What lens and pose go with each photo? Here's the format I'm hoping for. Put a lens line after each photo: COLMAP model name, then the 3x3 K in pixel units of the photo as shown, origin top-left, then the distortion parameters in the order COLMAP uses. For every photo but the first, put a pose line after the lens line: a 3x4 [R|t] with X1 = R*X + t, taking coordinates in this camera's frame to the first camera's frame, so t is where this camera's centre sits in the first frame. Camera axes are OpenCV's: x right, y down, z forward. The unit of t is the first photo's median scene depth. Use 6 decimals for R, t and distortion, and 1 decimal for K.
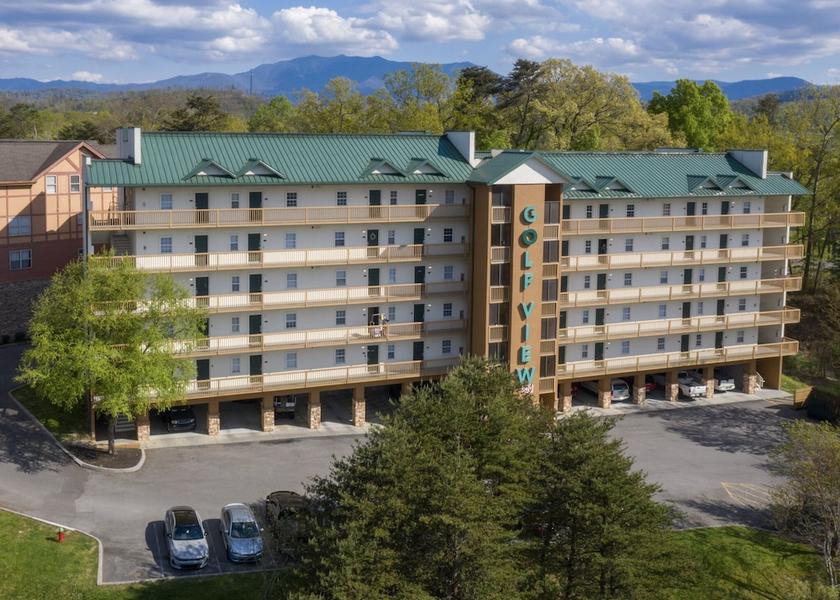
lens RADIAL K [[743.5, 0, 366.4], [0, 743.5, 239.3], [0, 0, 1]] dist [-0.017512, -0.008066]
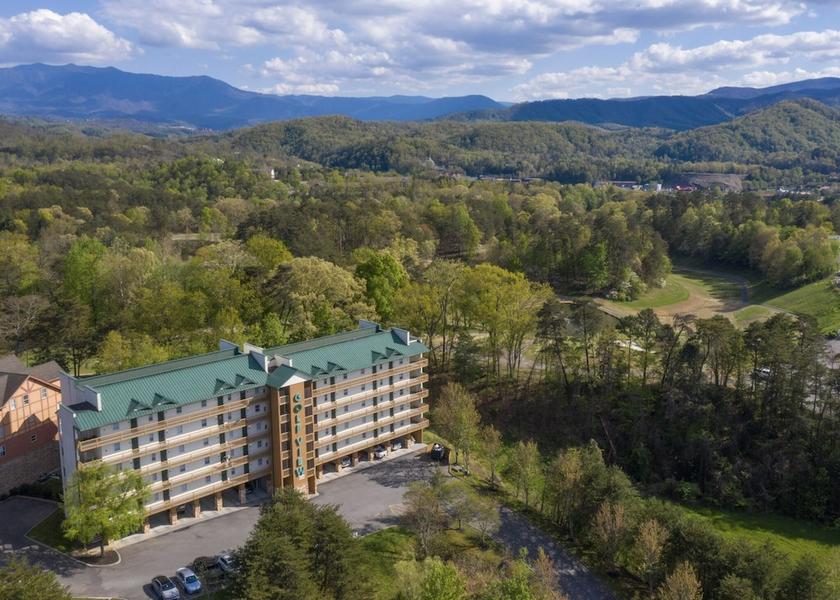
lens RADIAL K [[716.5, 0, 410.7], [0, 716.5, 298.4], [0, 0, 1]] dist [-0.001136, 0.005457]
pose [[0.917783, -0.091157, 0.386478, -0.232786], [0.047735, 0.991563, 0.120516, -0.523026], [-0.394203, -0.092159, 0.914391, -0.906198]]
